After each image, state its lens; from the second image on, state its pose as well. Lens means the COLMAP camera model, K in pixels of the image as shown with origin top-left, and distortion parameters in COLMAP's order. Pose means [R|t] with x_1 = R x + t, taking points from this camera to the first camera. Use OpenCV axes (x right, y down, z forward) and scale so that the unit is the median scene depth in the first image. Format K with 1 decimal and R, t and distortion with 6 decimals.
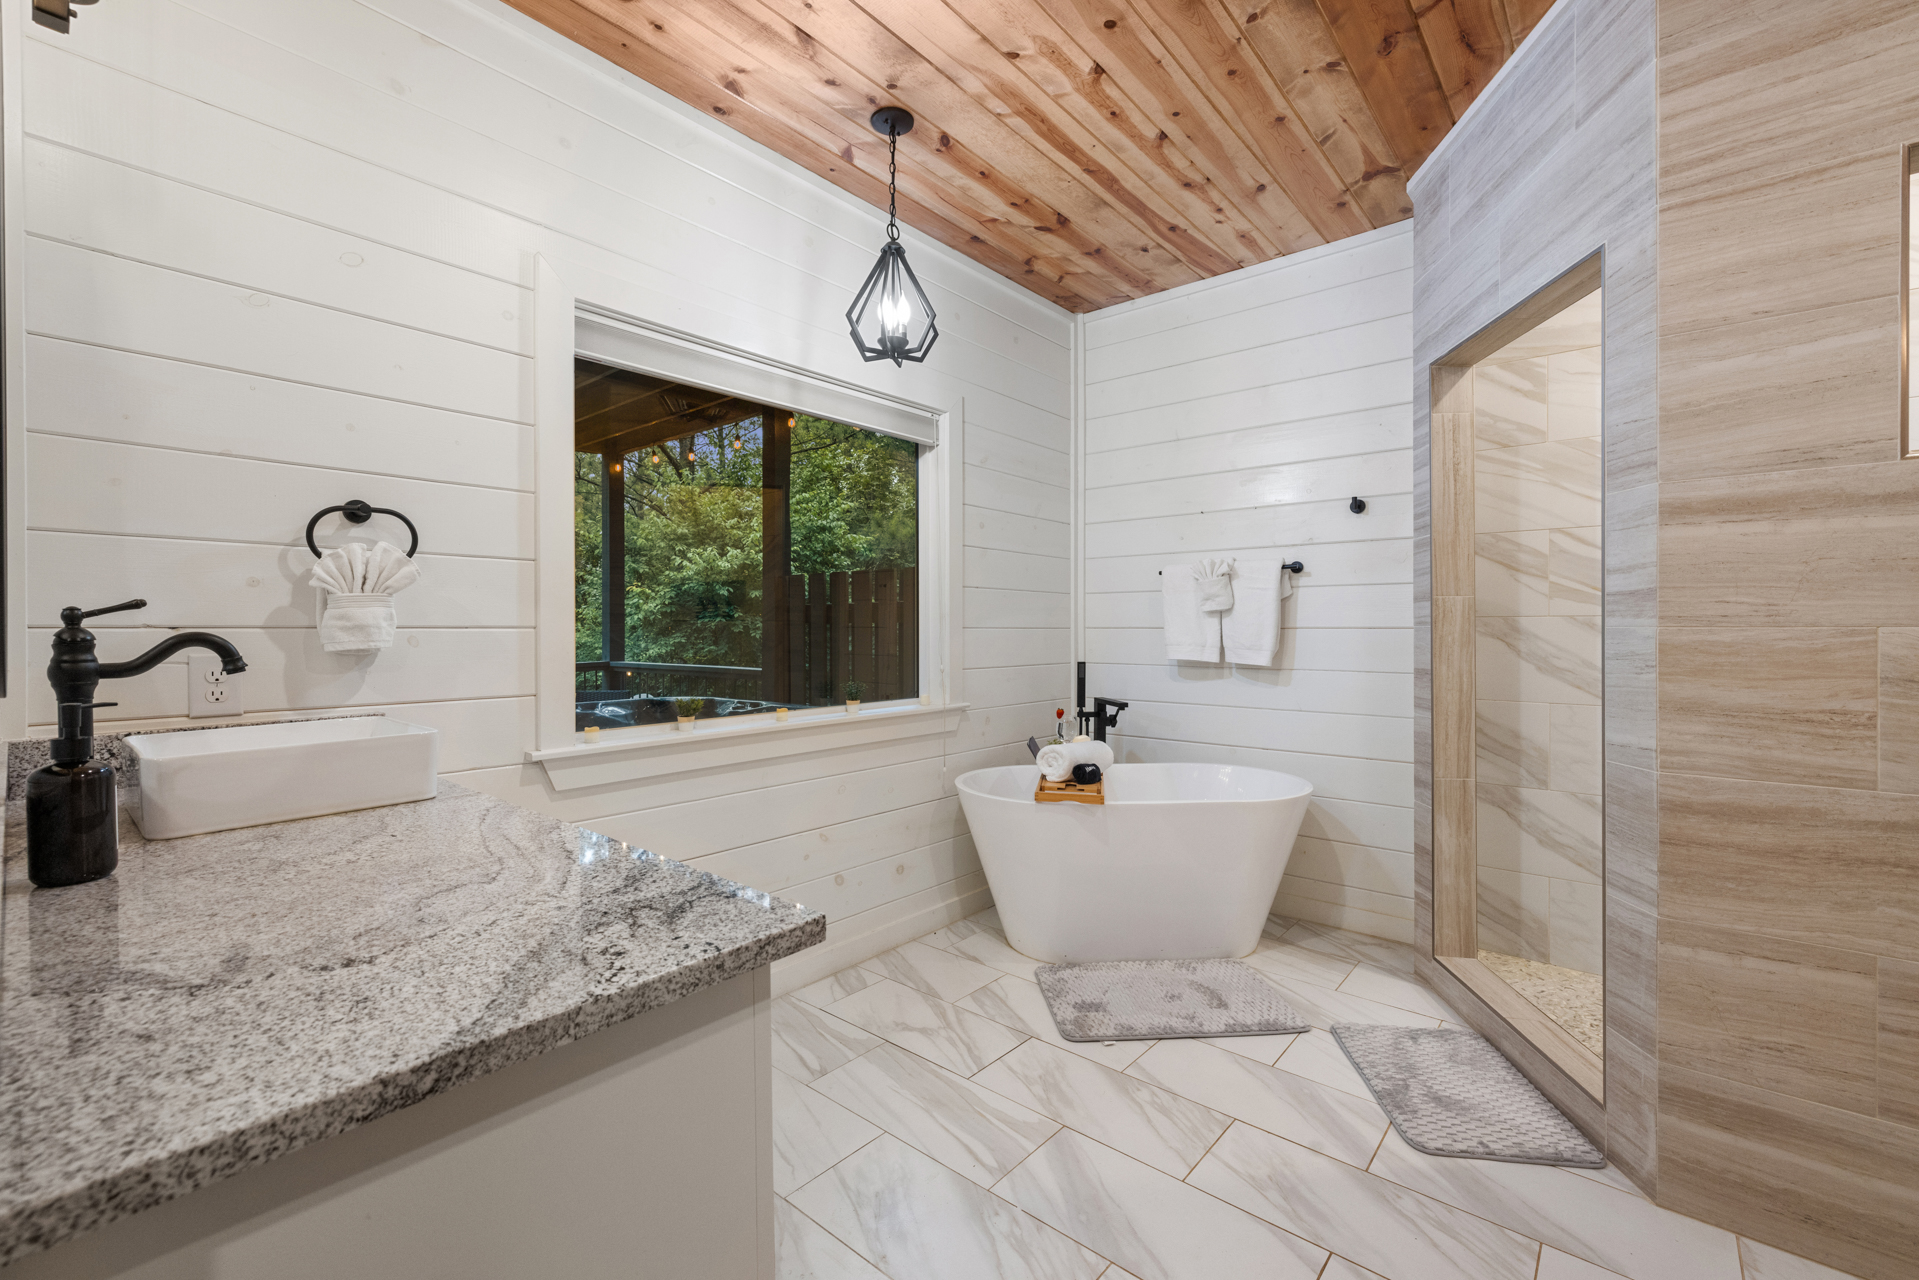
lens RADIAL K [[798.8, 0, 959.7], [0, 798.8, 632.6], [0, 0, 1]] dist [0.002691, -0.000003]
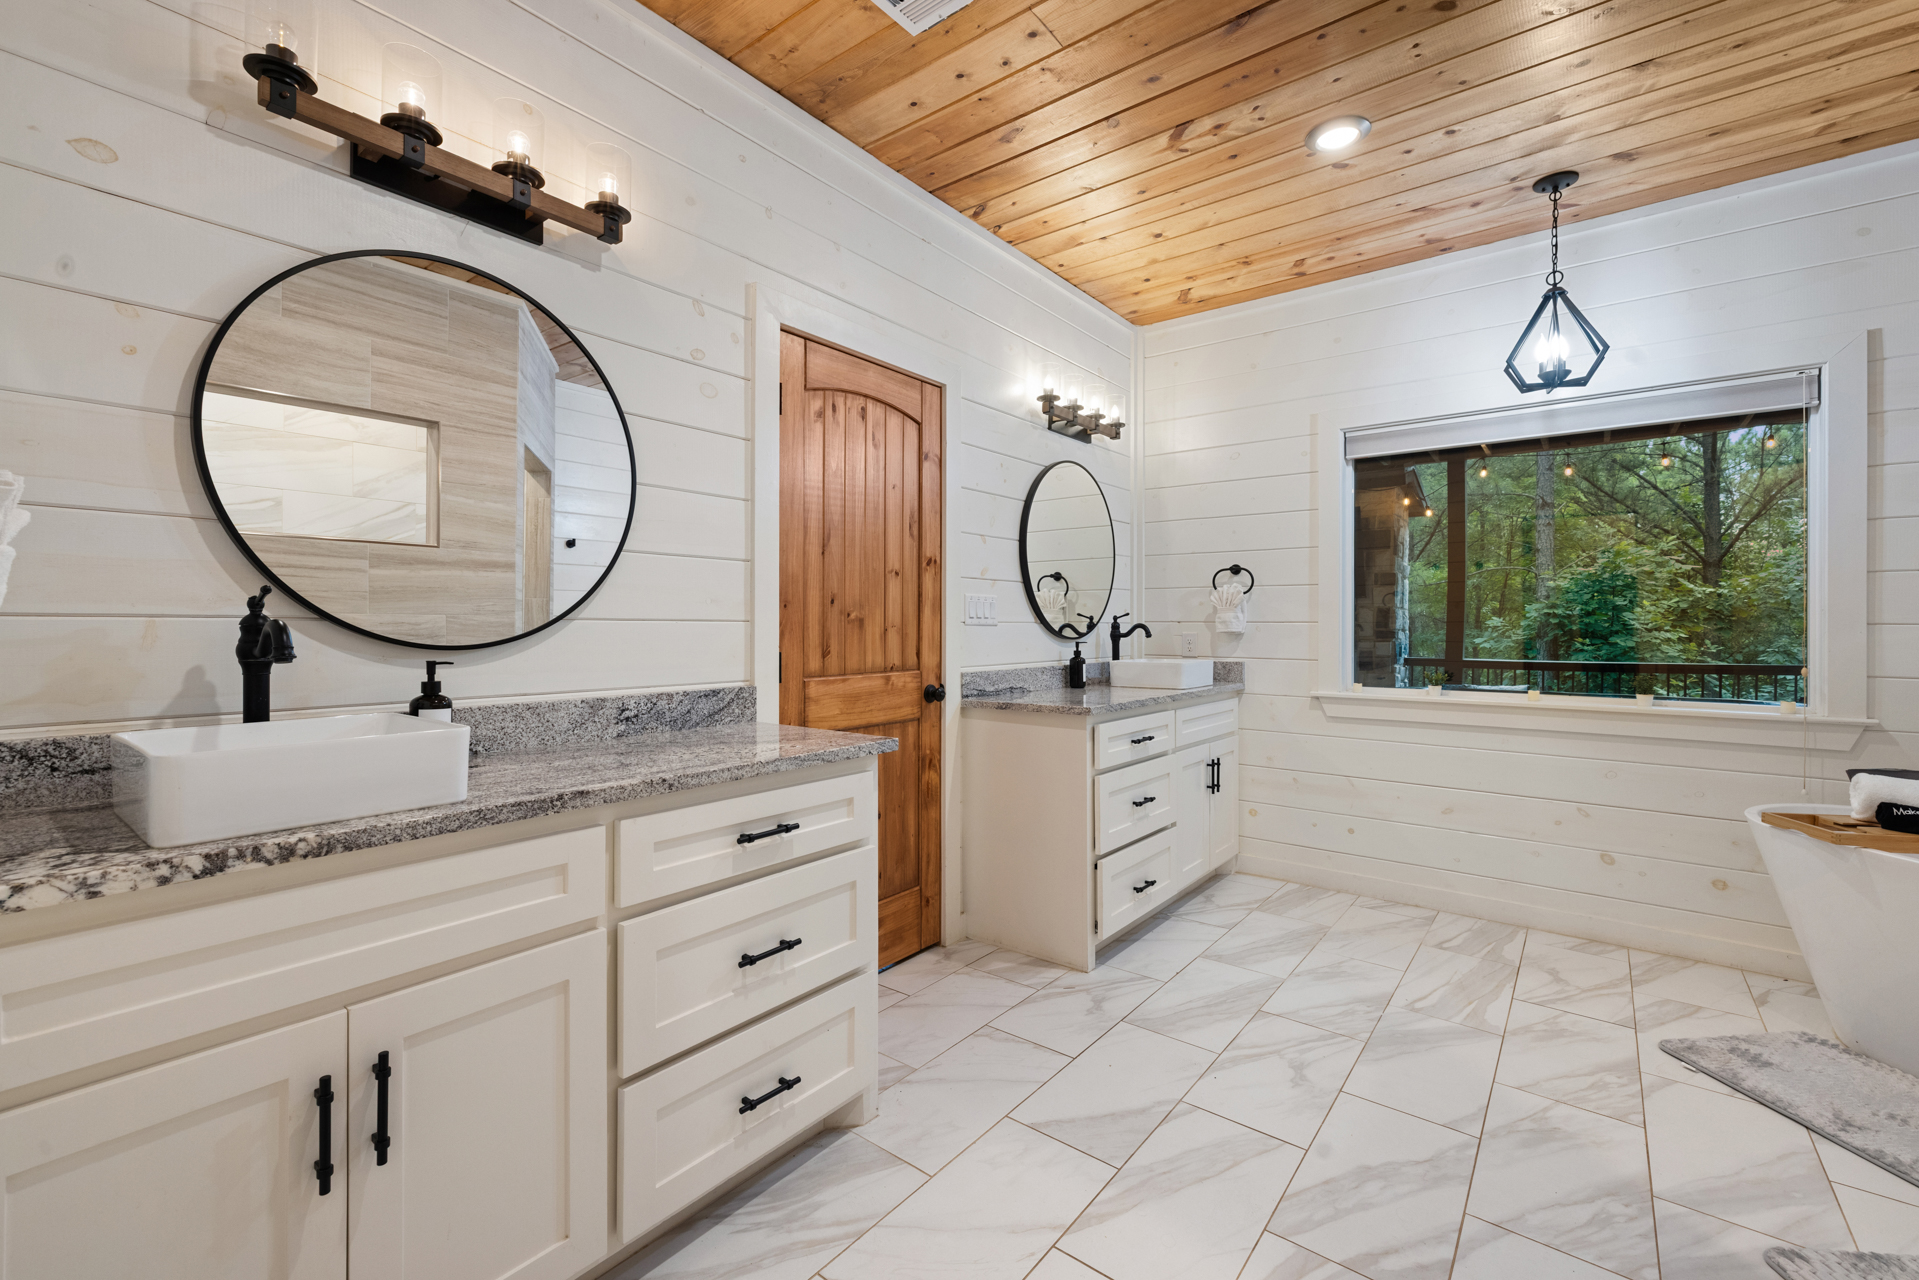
lens RADIAL K [[812.6, 0, 957.2], [0, 812.6, 623.6], [0, 0, 1]] dist [0.001455, 0.000333]
pose [[0.048032, 0.001259, -0.998845, 1.199403], [-0.007877, 0.999969, 0.000882, 0.001677], [0.998815, 0.007825, 0.048040, 0.105867]]
